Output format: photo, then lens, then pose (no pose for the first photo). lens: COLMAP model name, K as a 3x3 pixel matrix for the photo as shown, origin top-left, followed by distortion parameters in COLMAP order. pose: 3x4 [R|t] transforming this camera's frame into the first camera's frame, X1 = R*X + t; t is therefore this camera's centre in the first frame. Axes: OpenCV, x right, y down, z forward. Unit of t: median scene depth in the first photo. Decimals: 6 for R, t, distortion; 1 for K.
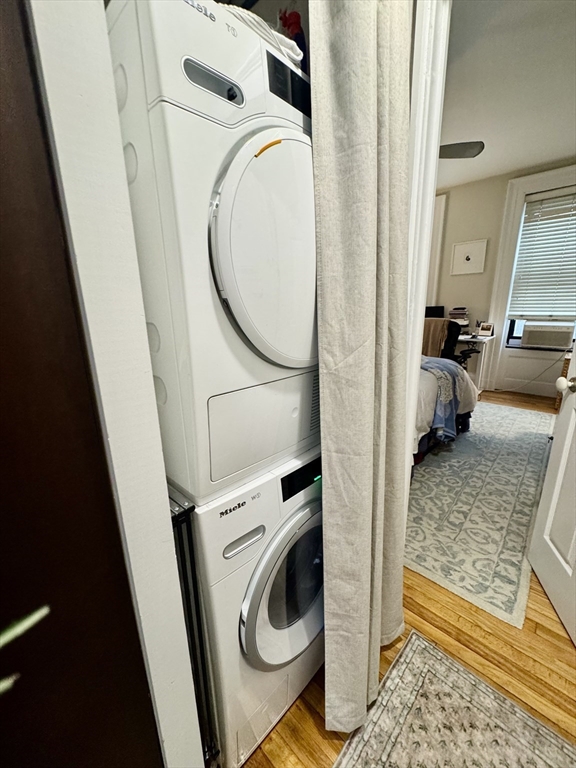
lens RADIAL K [[307.0, 0, 289.4], [0, 307.0, 383.9], [0, 0, 1]] dist [-0.002966, 0.000393]
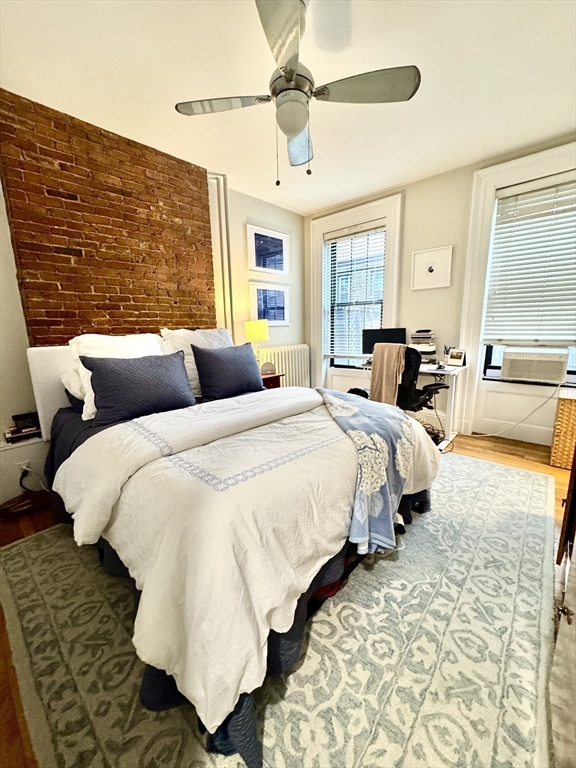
lens RADIAL K [[307.0, 0, 290.5], [0, 307.0, 383.3], [0, 0, 1]] dist [-0.002966, 0.000393]
pose [[0.999520, -0.004790, 0.030608, 0.213724], [0.006930, 0.997510, -0.070189, -0.065644], [-0.030196, 0.070367, 0.997064, 0.262216]]
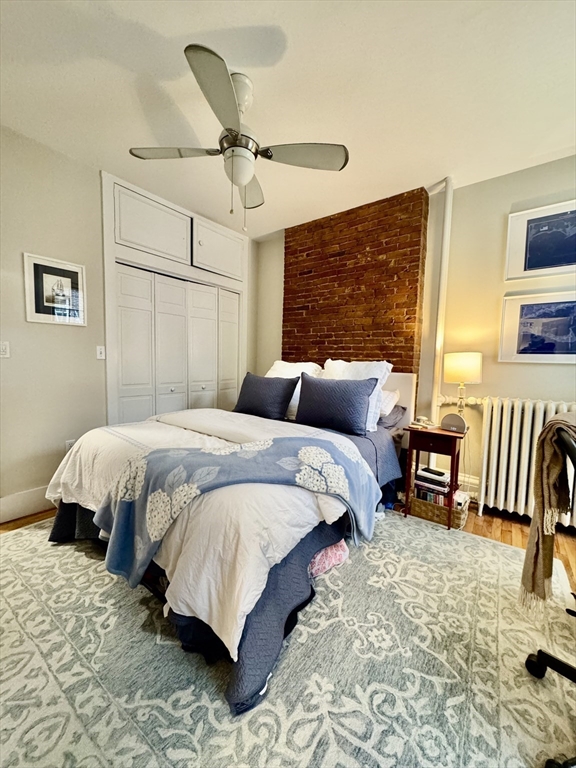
lens RADIAL K [[307.0, 0, 290.3], [0, 307.0, 383.5], [0, 0, 1]] dist [-0.002966, 0.000393]
pose [[0.128298, 0.098063, -0.986875, 0.740021], [-0.276604, 0.959150, 0.059348, -0.198311], [0.952381, 0.265360, 0.150182, 0.753120]]
